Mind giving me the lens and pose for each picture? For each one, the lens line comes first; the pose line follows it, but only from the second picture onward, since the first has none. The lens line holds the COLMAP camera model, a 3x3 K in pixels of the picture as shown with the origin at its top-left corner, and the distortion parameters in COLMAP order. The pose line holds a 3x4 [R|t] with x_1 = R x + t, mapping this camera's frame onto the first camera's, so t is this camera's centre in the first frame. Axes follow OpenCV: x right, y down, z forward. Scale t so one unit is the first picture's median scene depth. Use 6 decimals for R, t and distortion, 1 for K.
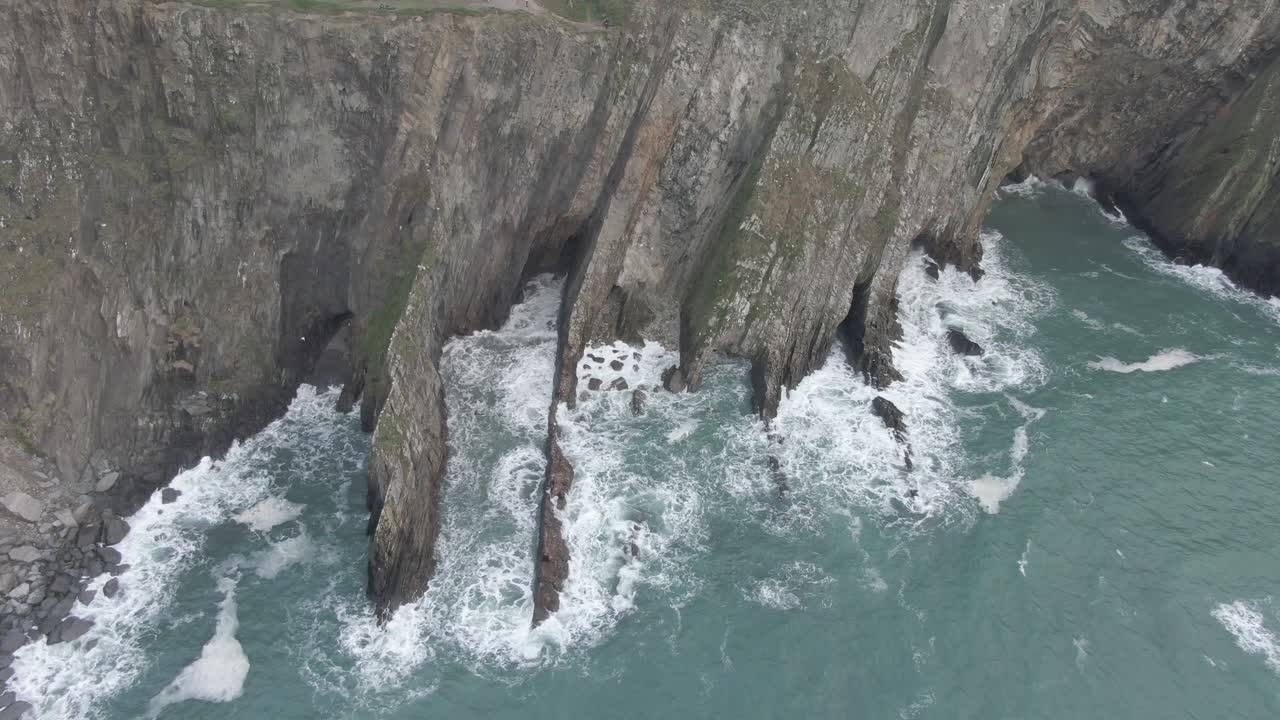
lens RADIAL K [[948.2, 0, 639.7], [0, 948.2, 359.9], [0, 0, 1]] dist [-0.031798, 0.009883]
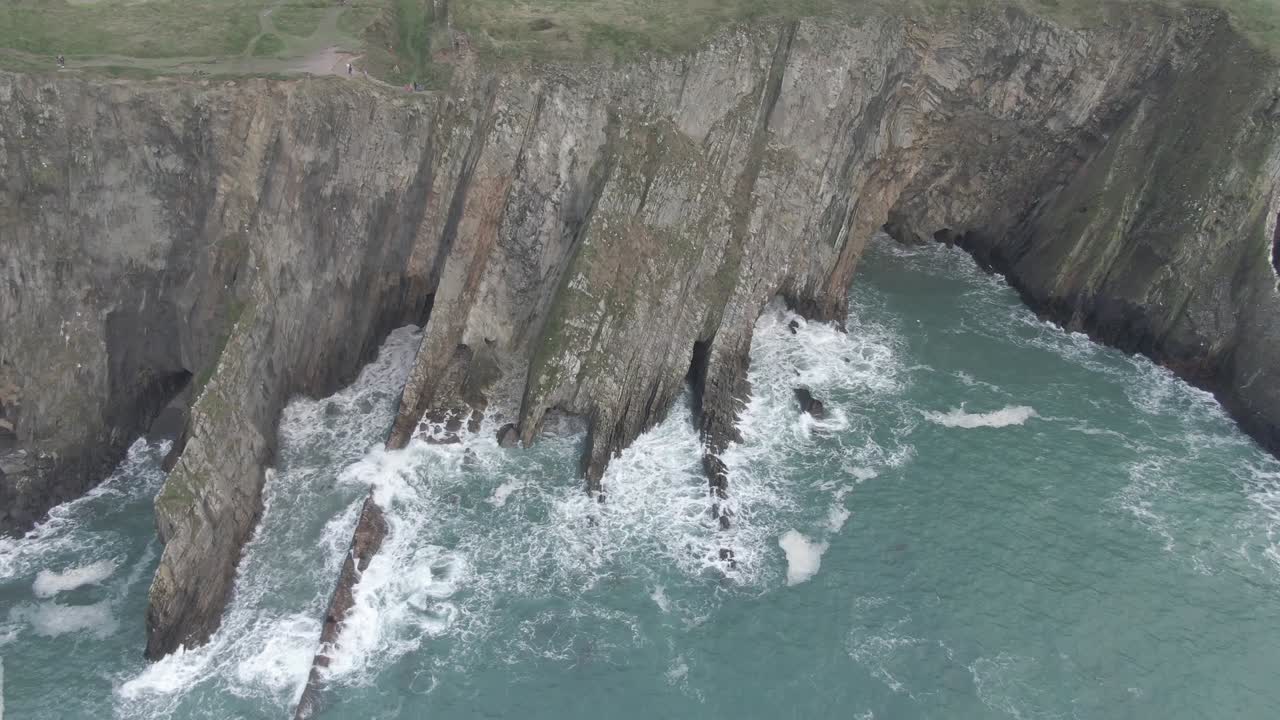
lens RADIAL K [[948.2, 0, 640.0], [0, 948.2, 358.9], [0, 0, 1]] dist [-0.031798, 0.009883]
pose [[0.999990, -0.001609, 0.004087, 0.178627], [0.001865, 0.997995, -0.063272, 0.001110], [-0.003977, 0.063279, 0.997988, -0.000118]]
